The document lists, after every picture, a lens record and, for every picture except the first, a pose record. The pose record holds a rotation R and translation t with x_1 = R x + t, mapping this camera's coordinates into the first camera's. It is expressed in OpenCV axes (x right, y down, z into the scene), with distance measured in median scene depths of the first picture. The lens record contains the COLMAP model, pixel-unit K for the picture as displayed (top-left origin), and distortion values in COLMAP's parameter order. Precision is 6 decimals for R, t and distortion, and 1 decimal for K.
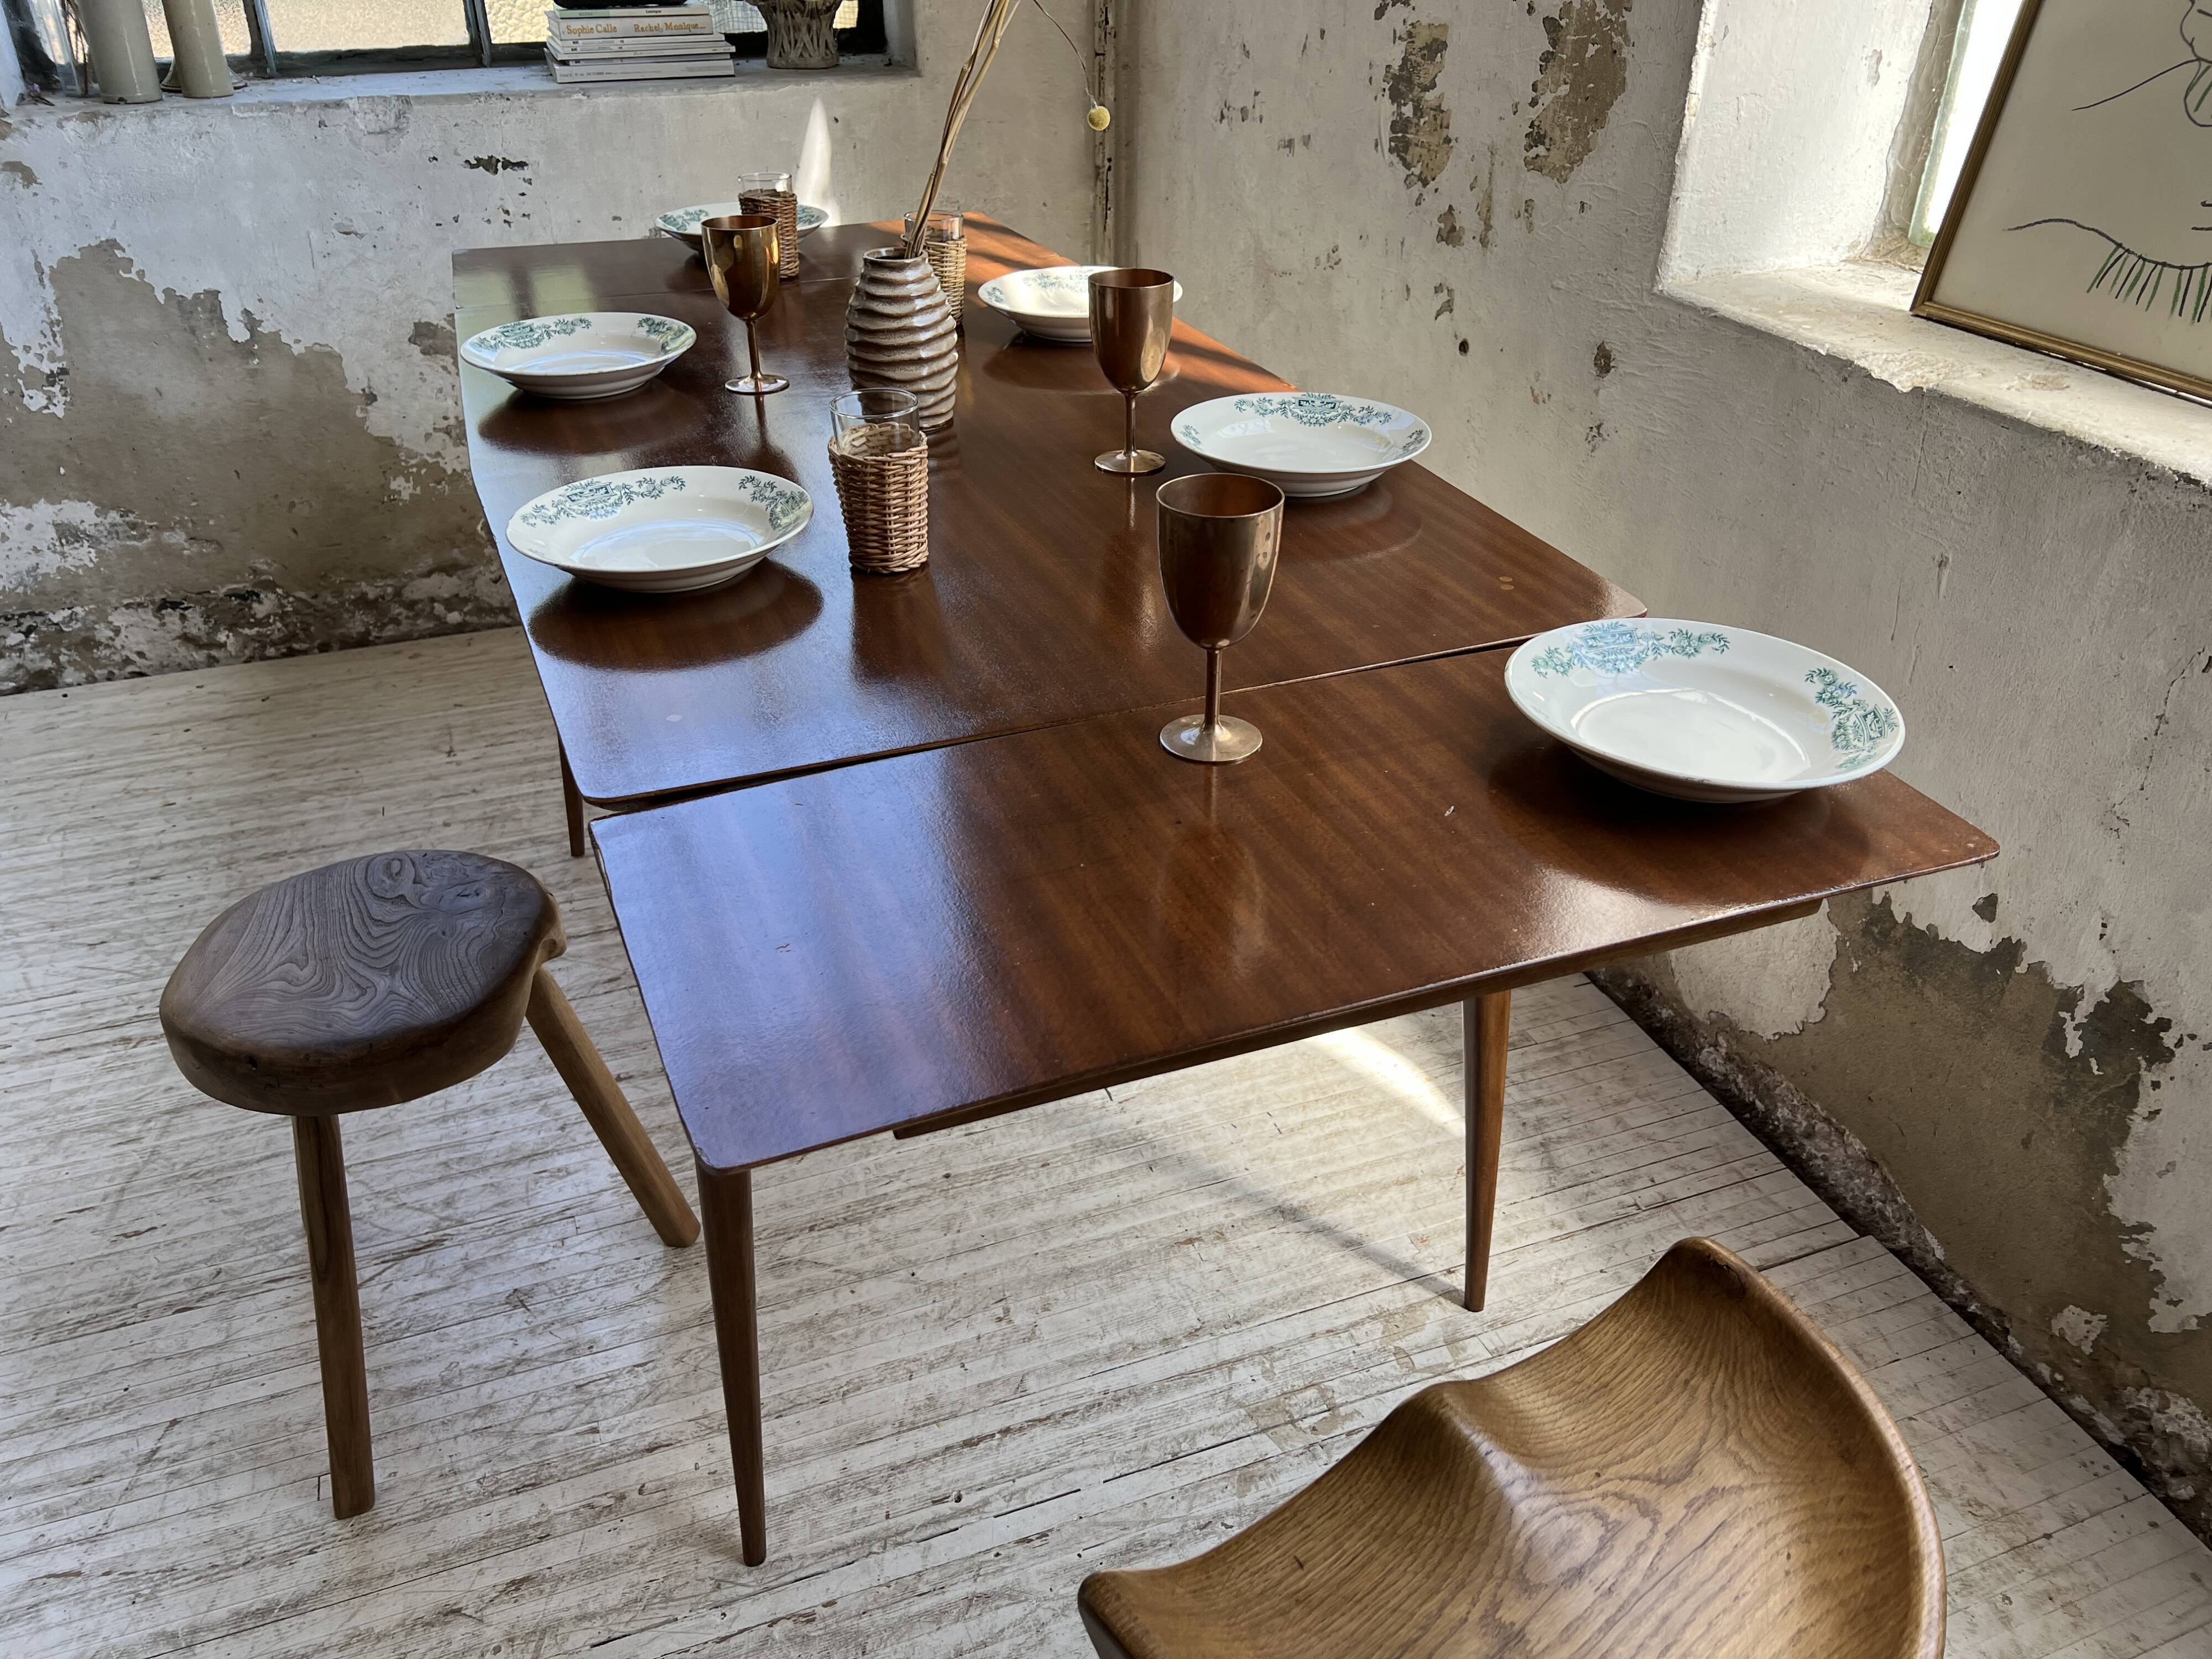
lens RADIAL K [[1685.4, 0, 1109.7], [0, 1685.4, 840.7], [0, 0, 1]] dist [0.041871, -0.063084]
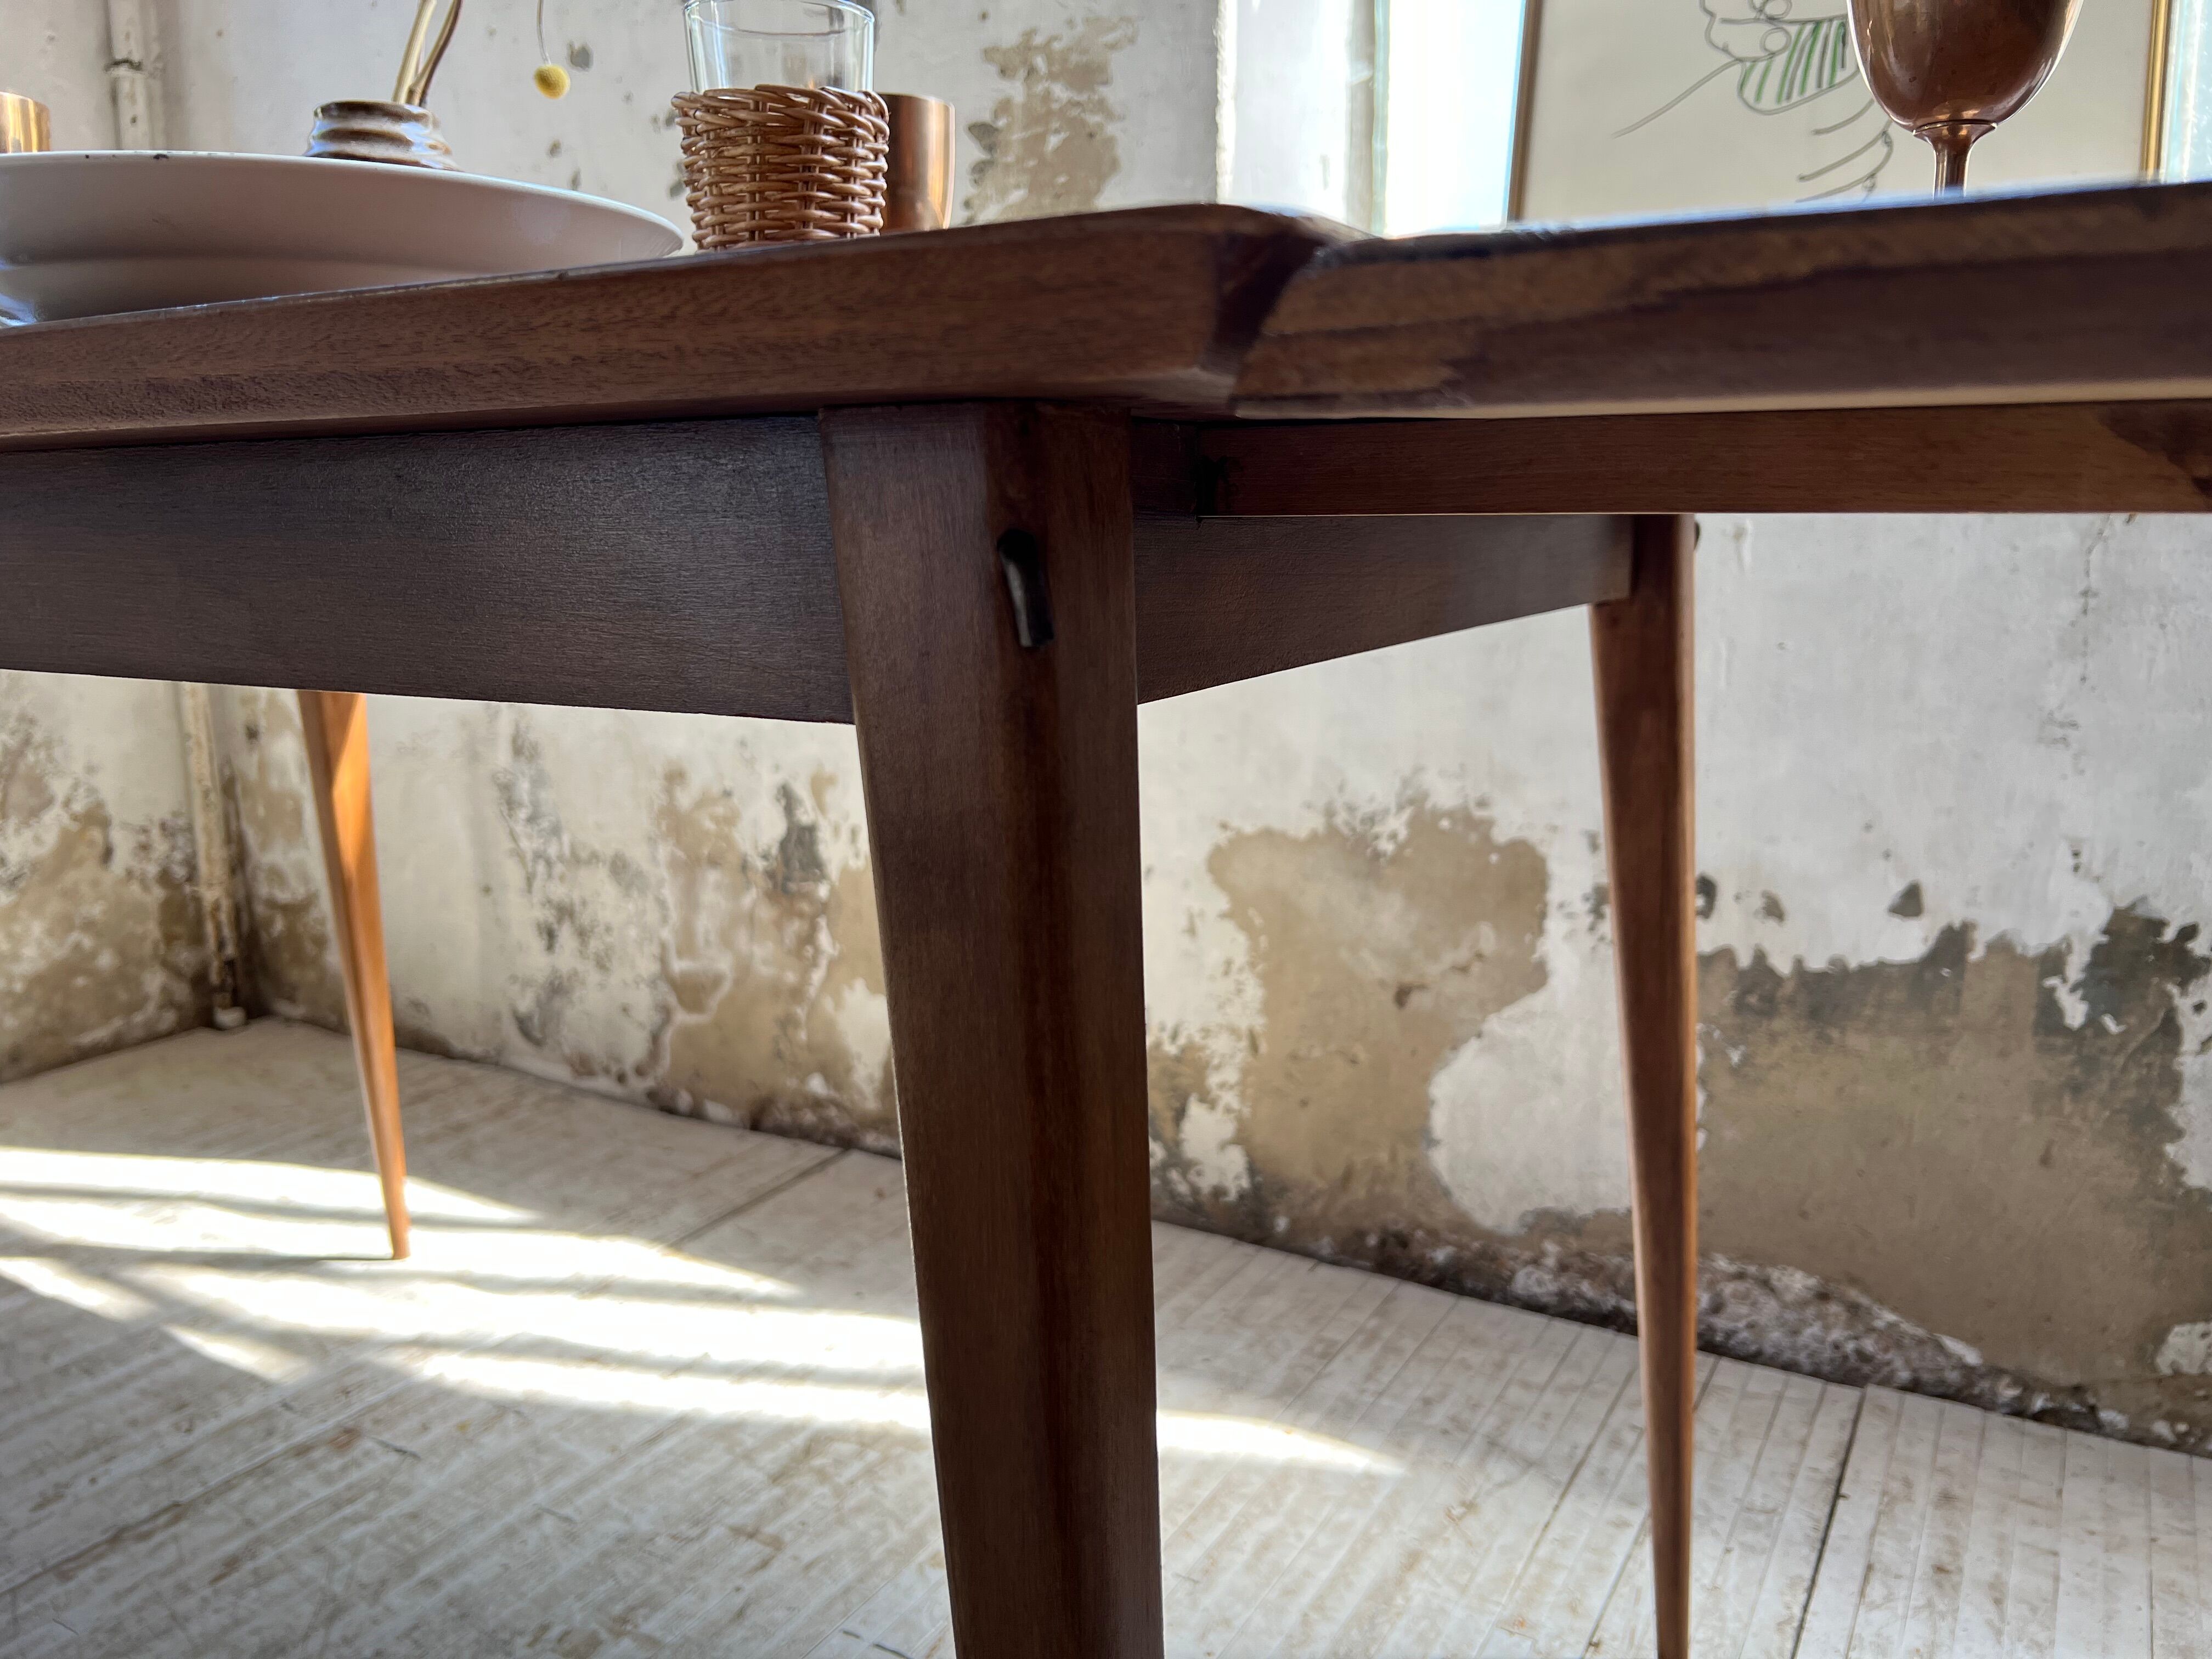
lens RADIAL K [[1685.4, 0, 1123.1], [0, 1685.4, 839.7], [0, 0, 1]] dist [0.041871, -0.063084]
pose [[0.770118, -0.124136, 0.625706, -0.229152], [0.331450, 0.915948, -0.226230, 0.052418], [-0.545031, 0.381615, 0.746533, 0.409795]]
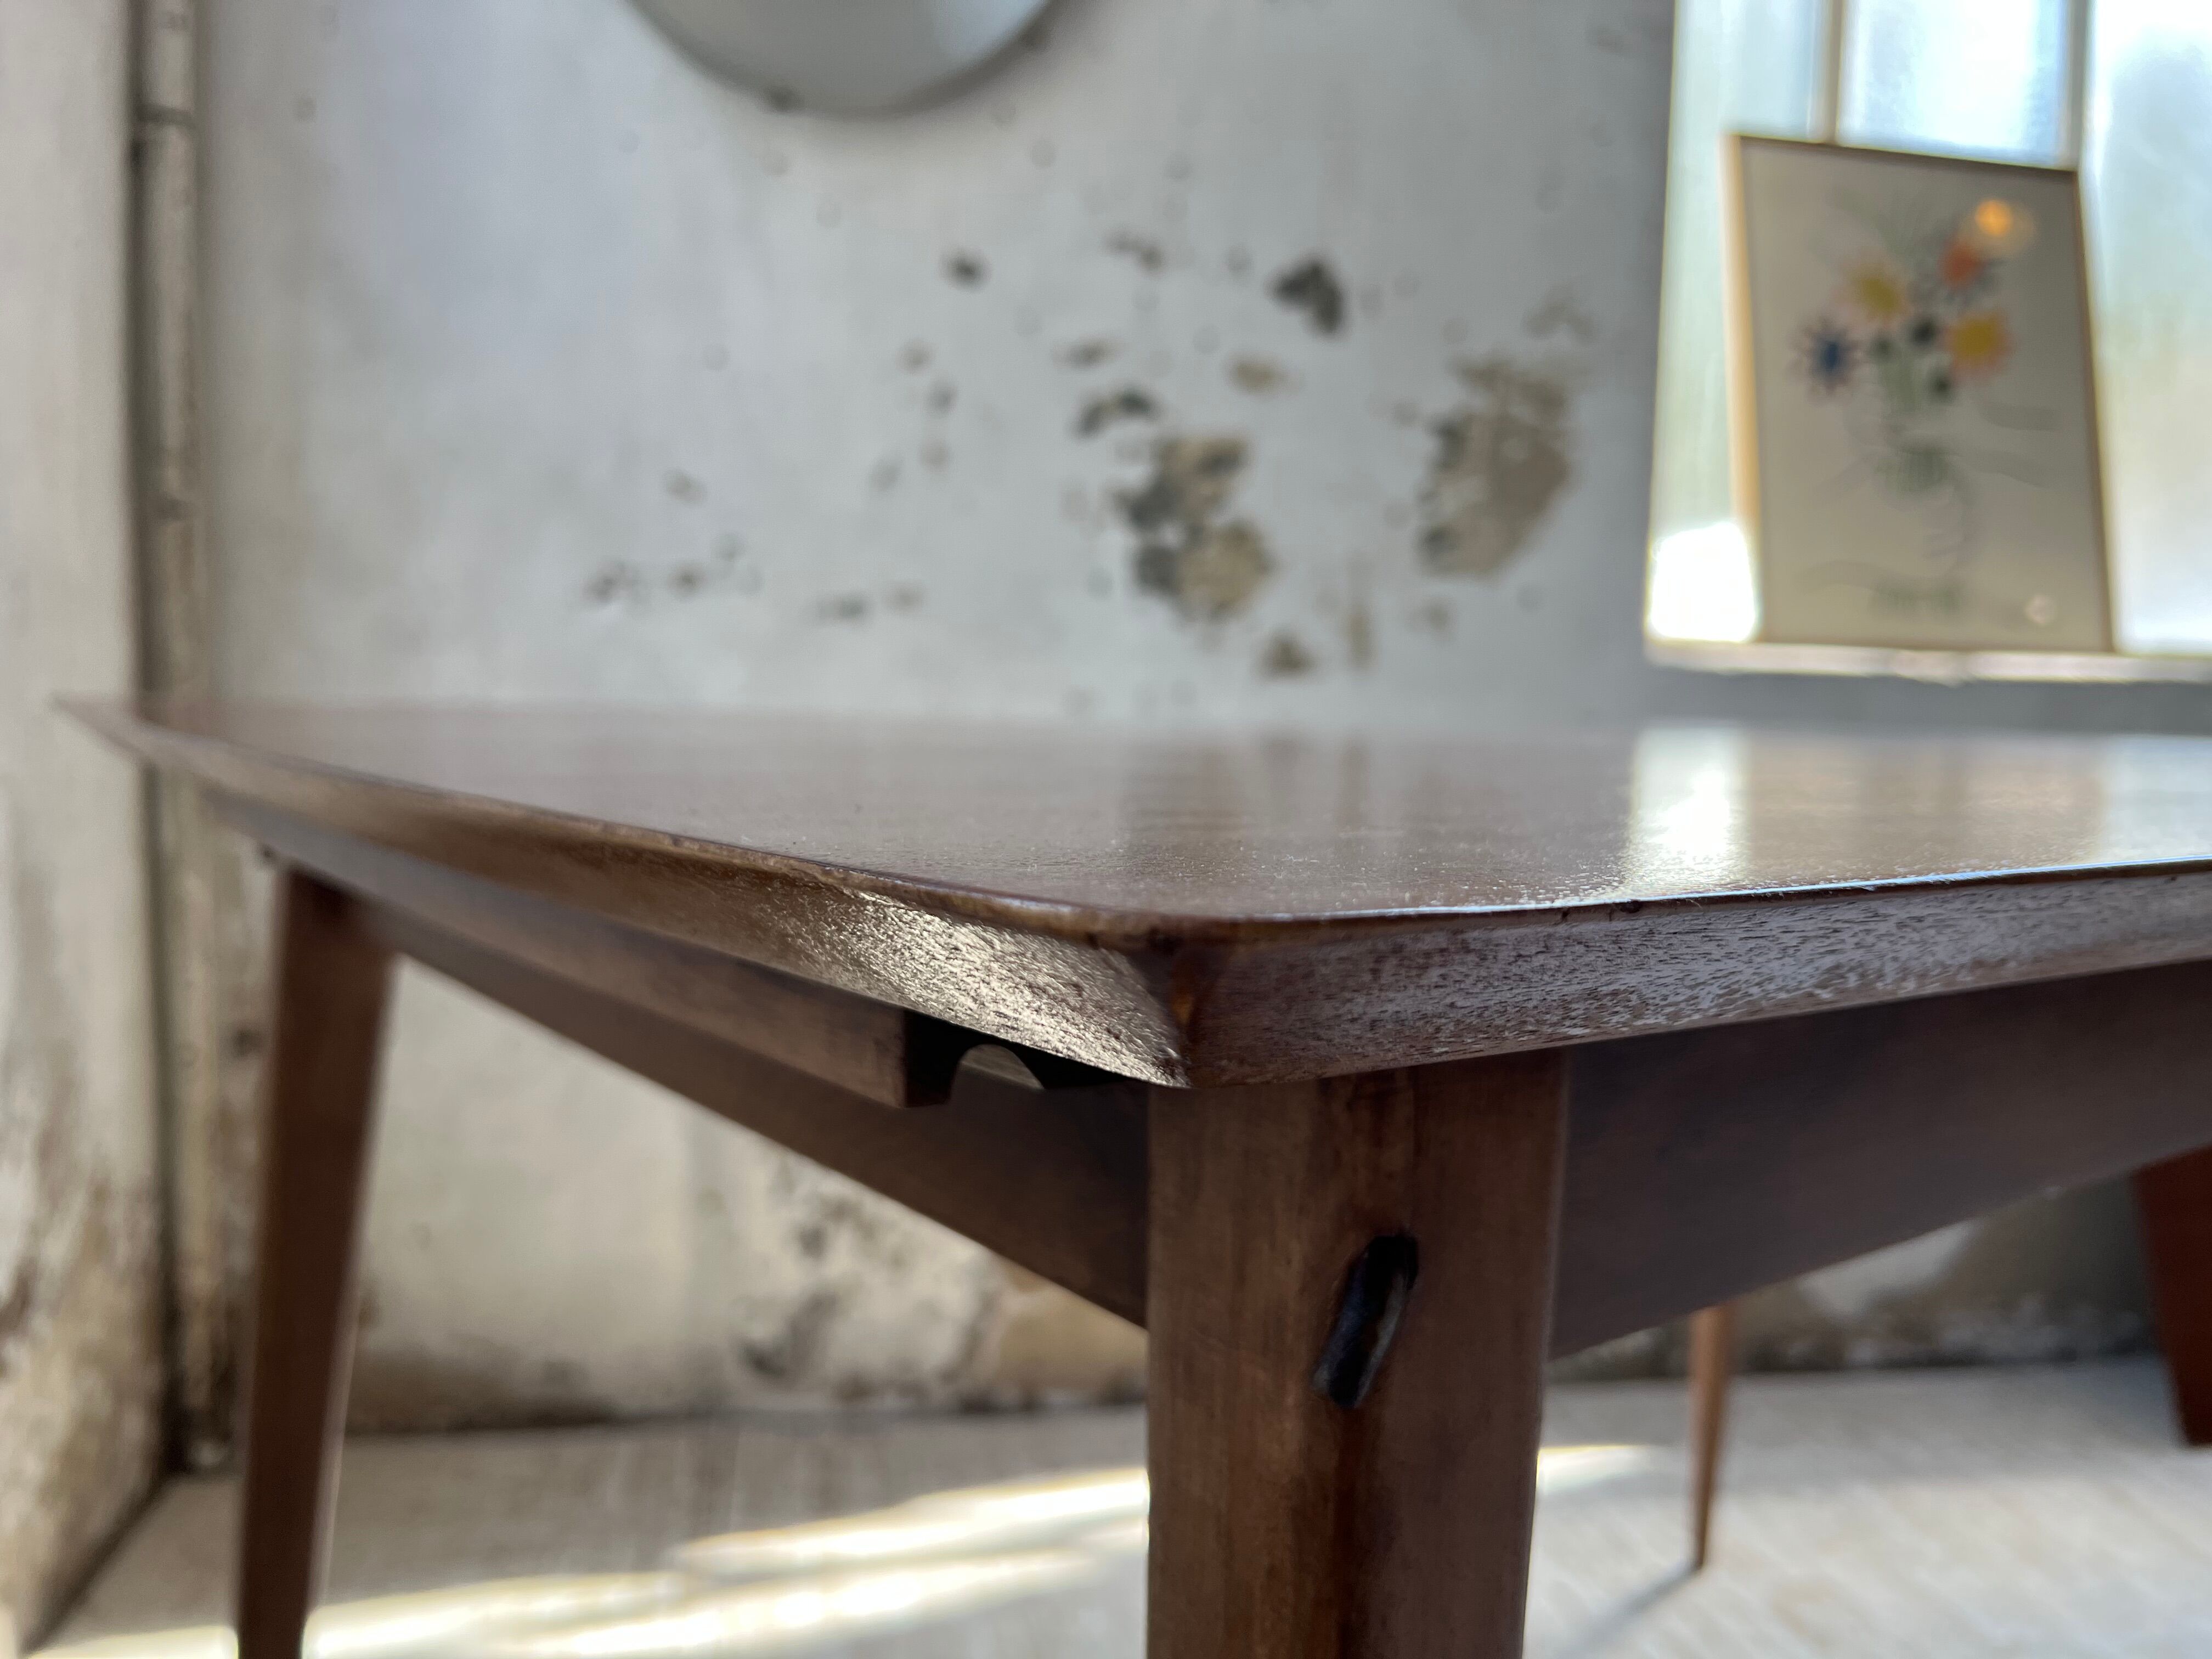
lens RADIAL K [[1685.4, 0, 1091.4], [0, 1685.4, 863.1], [0, 0, 1]] dist [0.041871, -0.063084]
pose [[0.192106, -0.084014, 0.977771, -0.640487], [0.482143, 0.875876, -0.019470, -0.304251], [-0.854771, 0.475166, 0.208768, 0.959788]]
